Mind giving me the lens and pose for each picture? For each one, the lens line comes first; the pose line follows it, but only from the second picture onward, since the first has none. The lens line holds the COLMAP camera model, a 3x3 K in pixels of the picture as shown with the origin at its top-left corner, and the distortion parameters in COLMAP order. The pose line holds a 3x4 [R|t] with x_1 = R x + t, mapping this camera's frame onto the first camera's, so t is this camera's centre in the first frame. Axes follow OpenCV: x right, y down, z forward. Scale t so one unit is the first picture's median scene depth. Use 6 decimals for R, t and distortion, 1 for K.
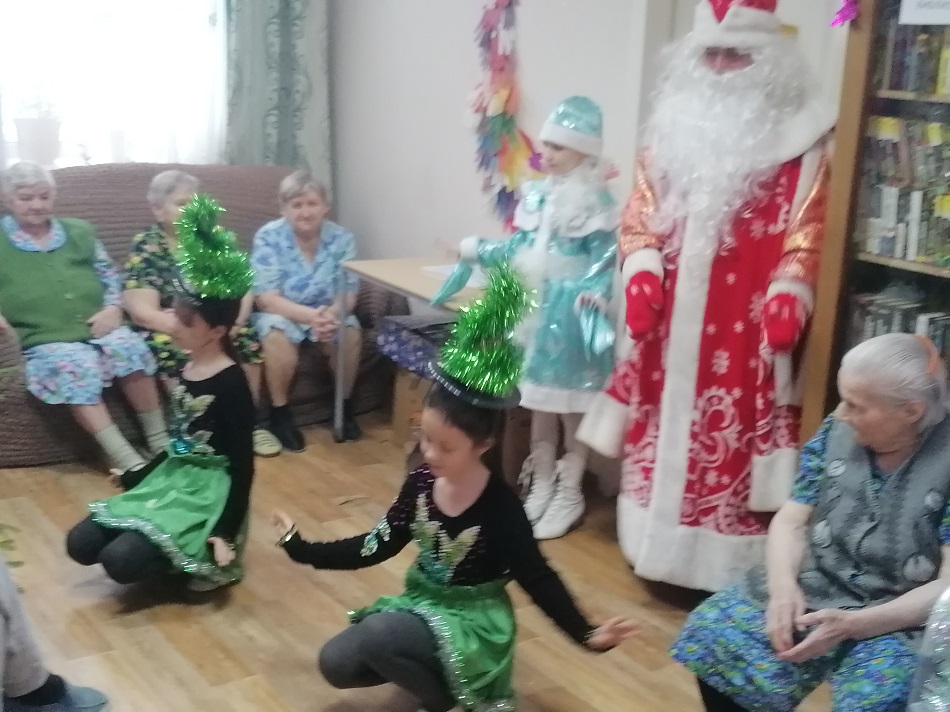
lens RADIAL K [[1255.9, 0, 475.0], [0, 1255.9, 356.0], [0, 0, 1]] dist [0.008039, 0.076721]
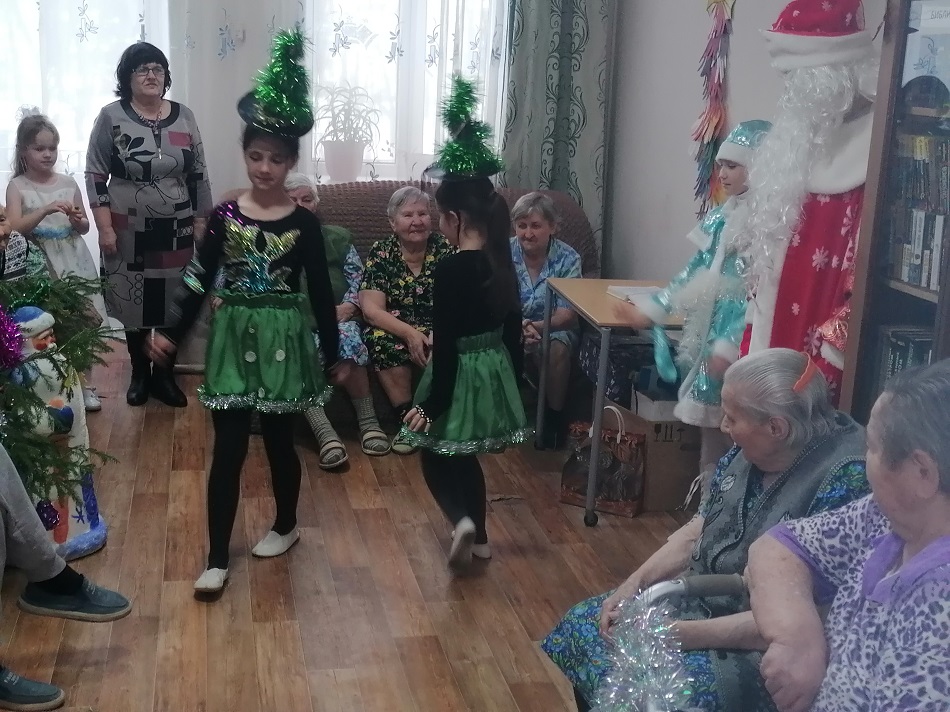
lens RADIAL K [[1255.9, 0, 475.0], [0, 1255.9, 356.0], [0, 0, 1]] dist [0.008039, 0.076721]
pose [[0.912927, 0.087153, -0.398709, 0.269714], [-0.102242, 0.994619, -0.016693, 0.014442], [0.395109, 0.056004, 0.916926, 0.013669]]
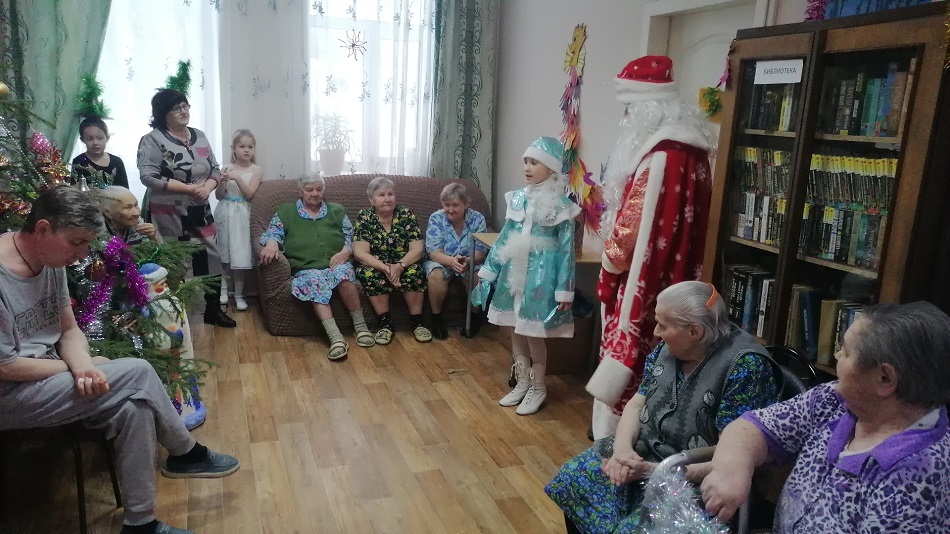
lens RADIAL K [[710.4, 0, 475.0], [0, 710.4, 267.0], [0, 0, 1]] dist [0.026802, -0.001625]
pose [[0.963902, 0.058777, -0.259688, 0.156688], [-0.069466, 0.997066, -0.032166, 0.002450], [0.257035, 0.049044, 0.965157, 0.064654]]
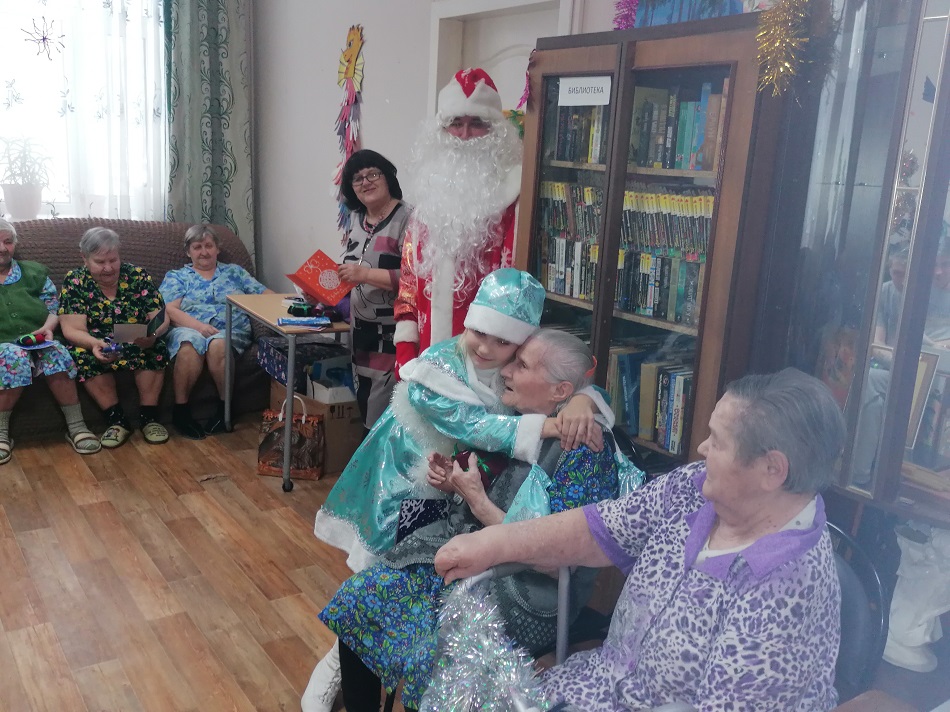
lens RADIAL K [[874.4, 0, 475.0], [0, 874.4, 356.0], [0, 0, 1]] dist [0.036002, -0.021725]
pose [[0.999715, 0.020253, -0.012608, 0.169606], [-0.020462, 0.999650, -0.016743, -0.001338], [0.012264, 0.016996, 0.999780, 0.089560]]
